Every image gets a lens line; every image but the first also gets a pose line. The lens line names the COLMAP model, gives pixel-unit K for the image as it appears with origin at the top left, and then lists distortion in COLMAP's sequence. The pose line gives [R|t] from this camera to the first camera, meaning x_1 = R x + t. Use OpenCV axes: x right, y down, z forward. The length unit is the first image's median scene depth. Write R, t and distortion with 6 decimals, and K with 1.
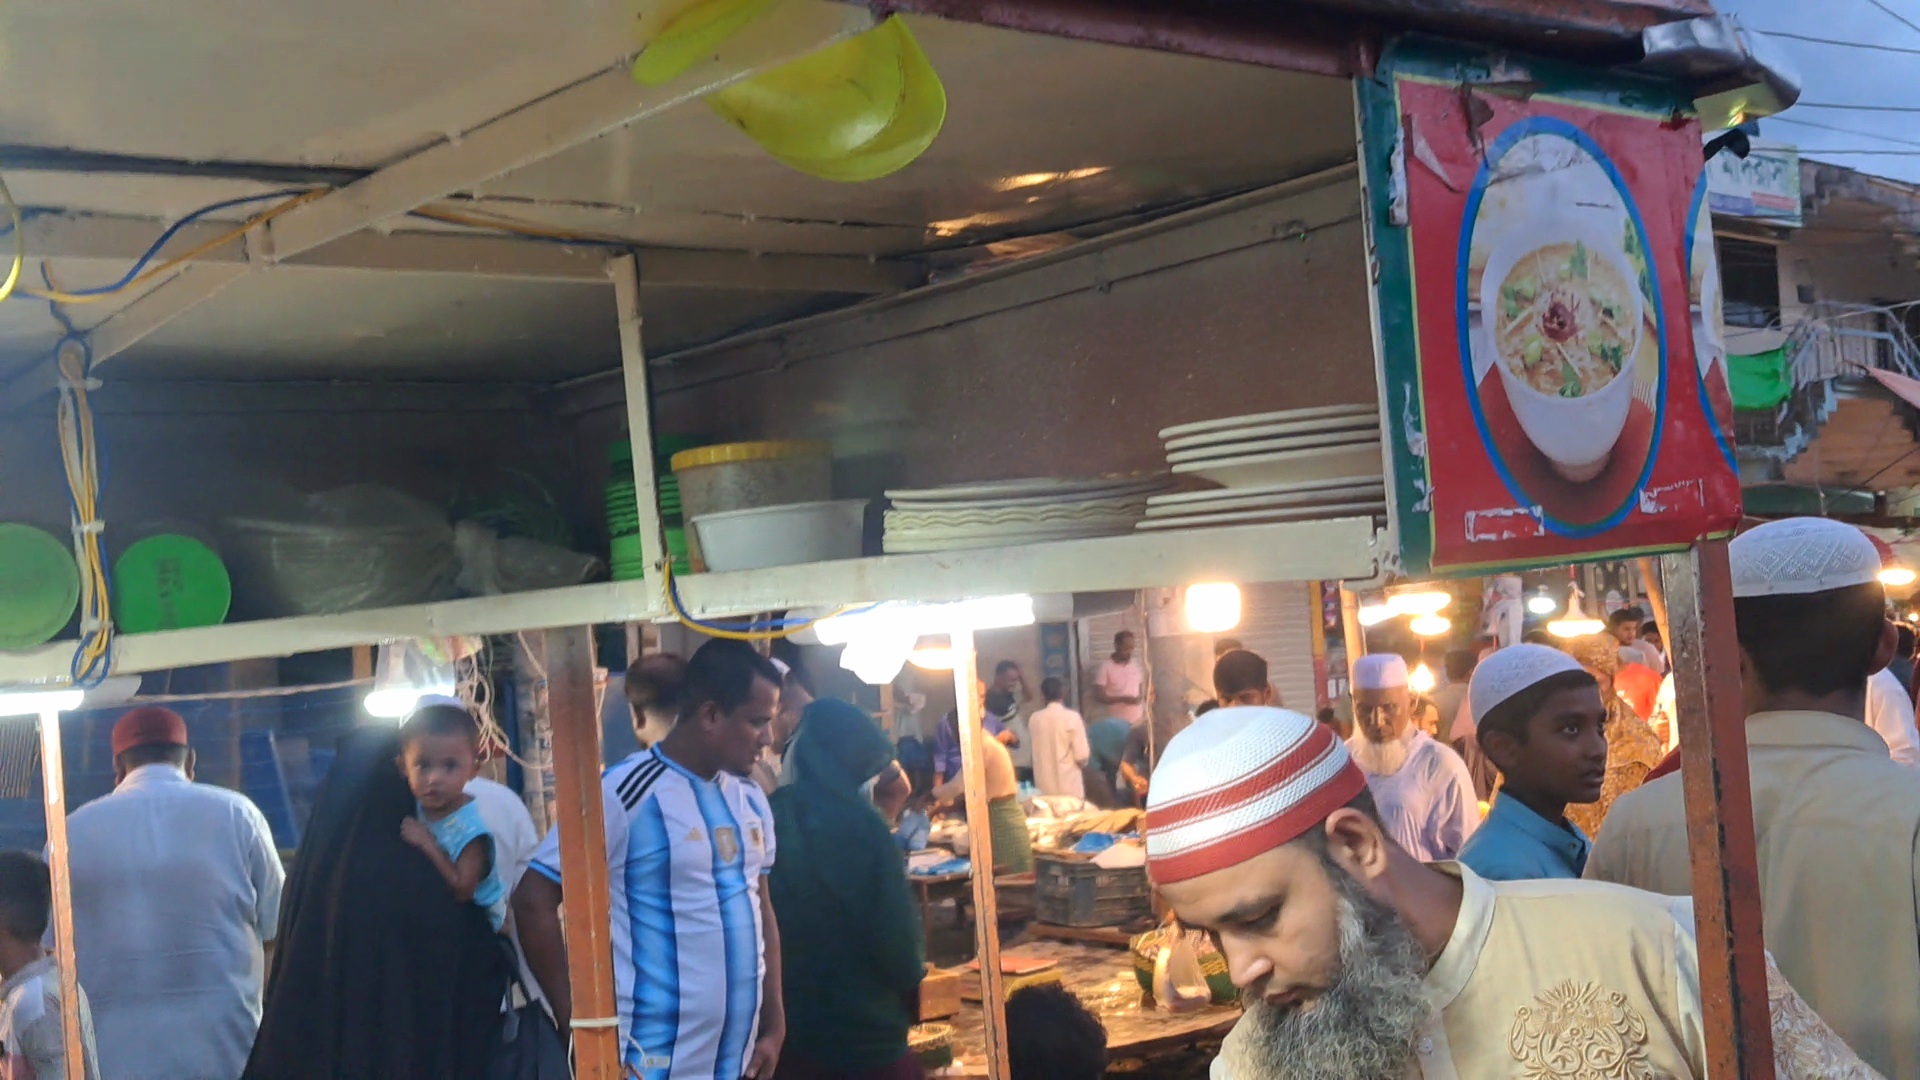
lens RADIAL K [[1884.6, 0, 906.9], [0, 1884.6, 533.4], [0, 0, 1]] dist [0.129065, -0.358684]
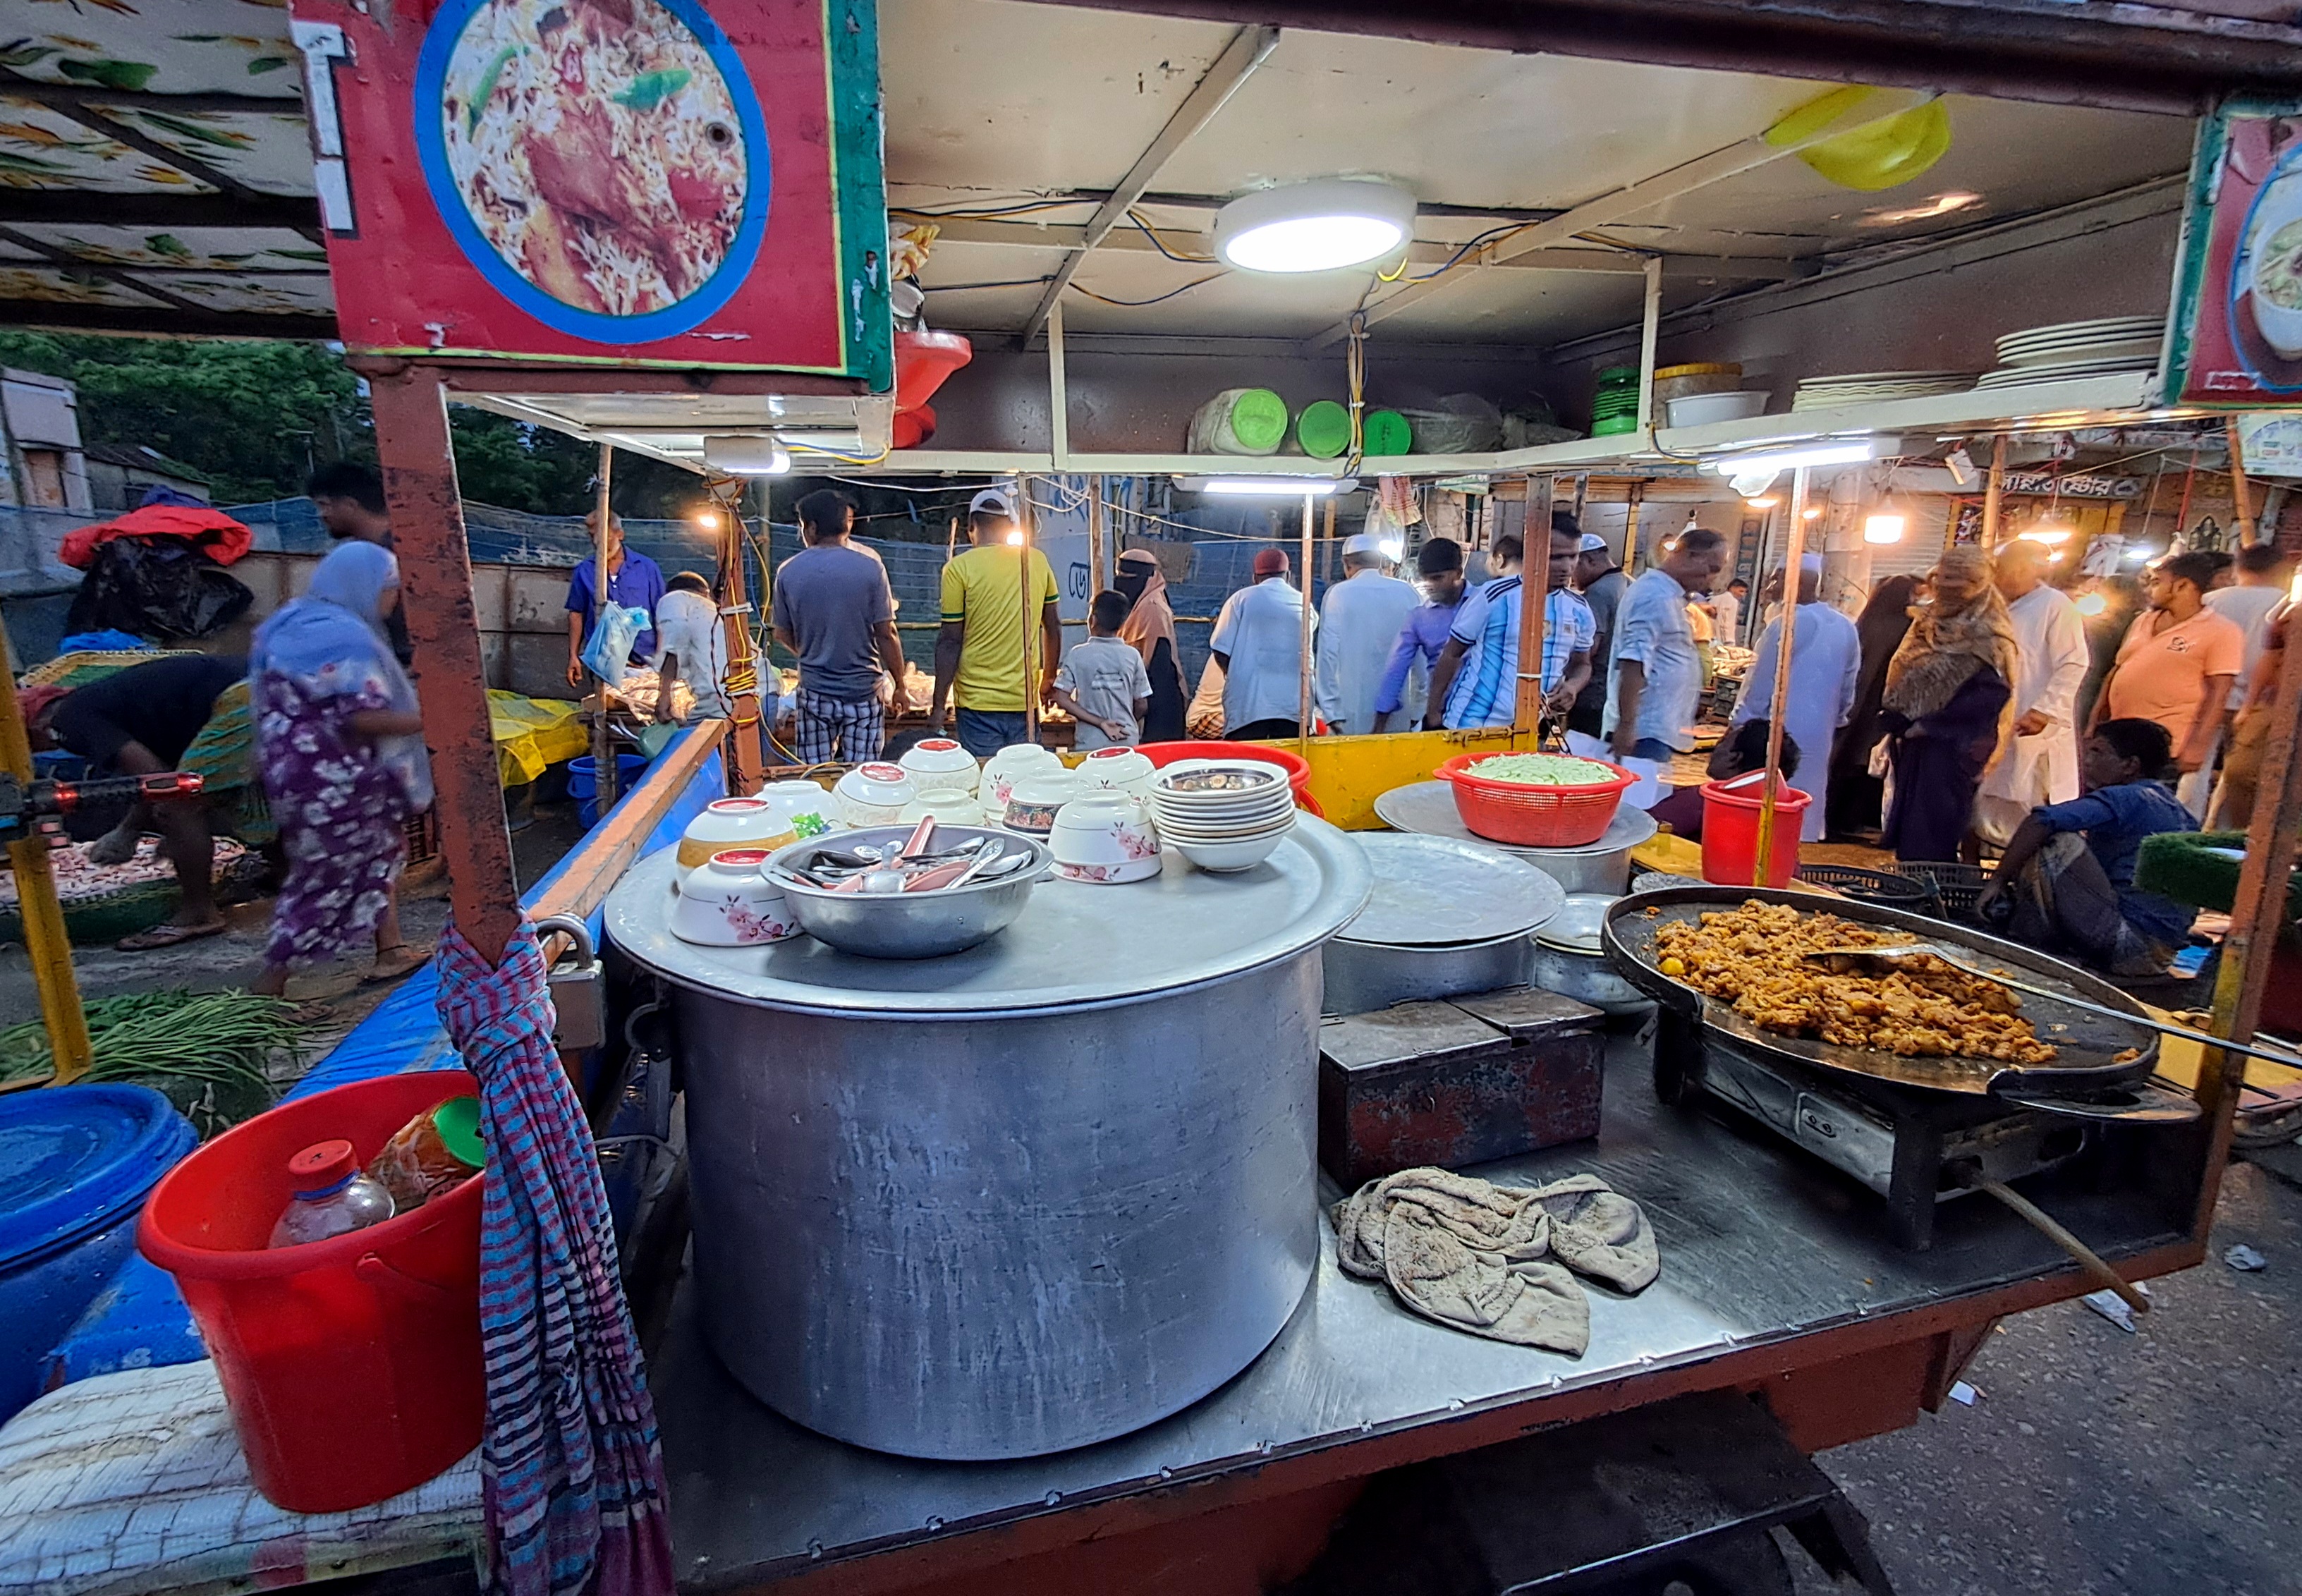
lens RADIAL K [[1049.0, 0, 1139.5], [0, 1049.0, 737.3], [0, 0, 1]] dist [-0.002406, -0.000429]
pose [[0.907003, 0.143447, -0.395941, -0.189458], [-0.043761, 0.967212, 0.250171, 0.119225], [0.418845, -0.209579, 0.883541, -0.397735]]
